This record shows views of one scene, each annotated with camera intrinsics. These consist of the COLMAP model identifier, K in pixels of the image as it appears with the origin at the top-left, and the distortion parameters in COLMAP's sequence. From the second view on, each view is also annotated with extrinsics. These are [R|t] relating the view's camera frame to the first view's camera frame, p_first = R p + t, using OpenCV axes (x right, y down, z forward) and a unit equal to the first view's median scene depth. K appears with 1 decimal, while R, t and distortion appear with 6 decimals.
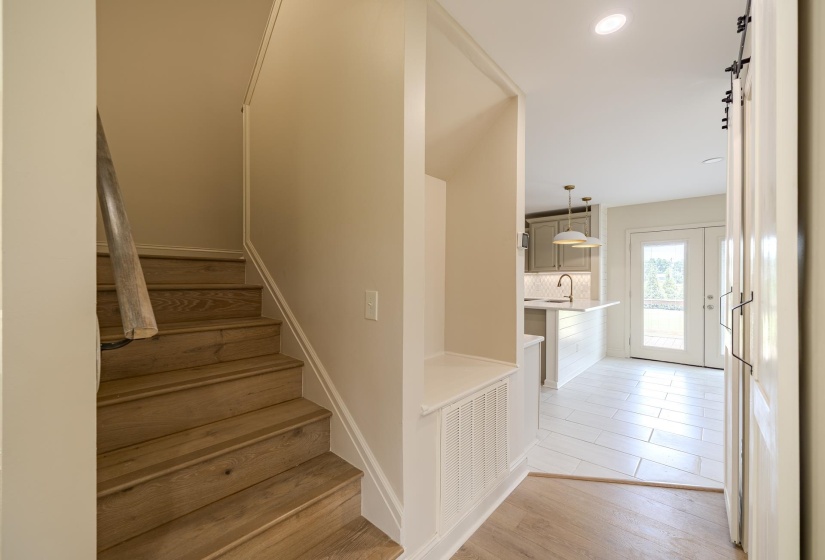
lens RADIAL K [[333.7, 0, 409.1], [0, 333.7, 282.2], [0, 0, 1]] dist [-0.002759, -0.000827]
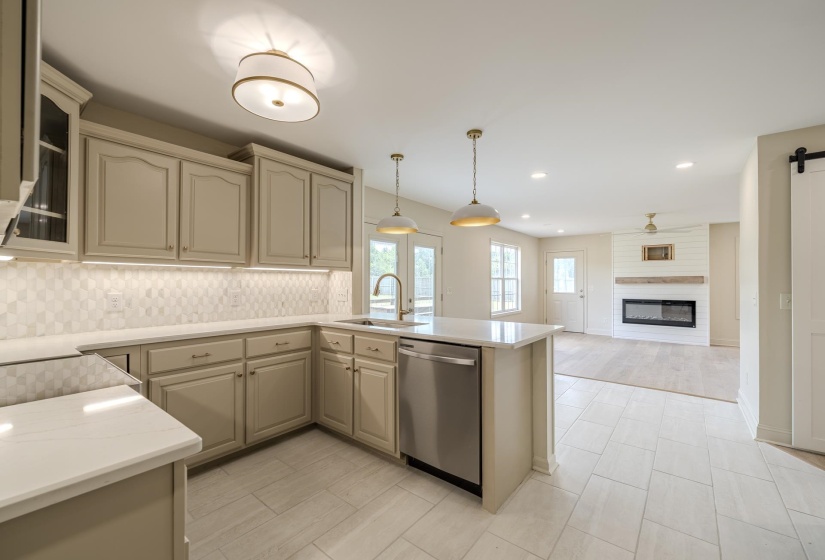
lens RADIAL K [[333.7, 0, 412.4], [0, 333.7, 281.9], [0, 0, 1]] dist [-0.002759, -0.000827]
pose [[-0.059630, -0.000218, 0.998221, -0.101034], [0.000041, 1.000000, 0.000221, -0.010257], [-0.998221, 0.000054, -0.059630, 0.931379]]
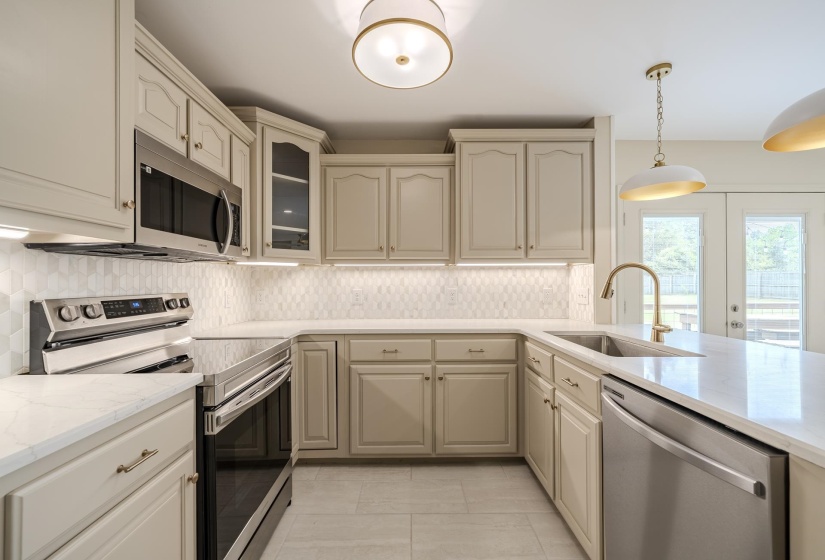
lens RADIAL K [[333.7, 0, 413.0], [0, 333.7, 280.5], [0, 0, 1]] dist [-0.002759, -0.000827]
pose [[0.733734, -0.004381, 0.679423, 0.054514], [0.008441, 0.999961, -0.002667, -0.007603], [-0.679385, 0.007692, 0.733742, 0.841059]]
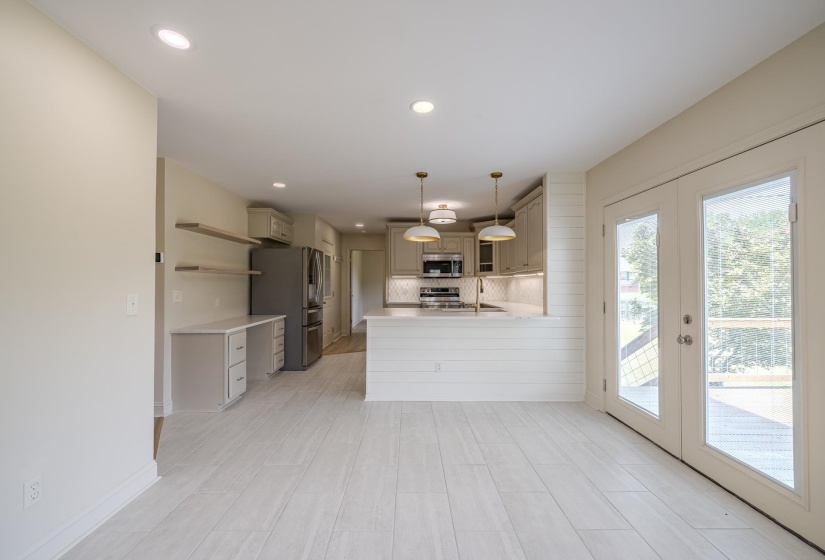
lens RADIAL K [[333.7, 0, 419.7], [0, 333.7, 282.1], [0, 0, 1]] dist [-0.002759, -0.000827]
pose [[0.695025, -0.010278, -0.718912, 0.868647], [0.003681, 0.999936, -0.010737, -0.004276], [0.718976, 0.004816, 0.695018, 0.338081]]
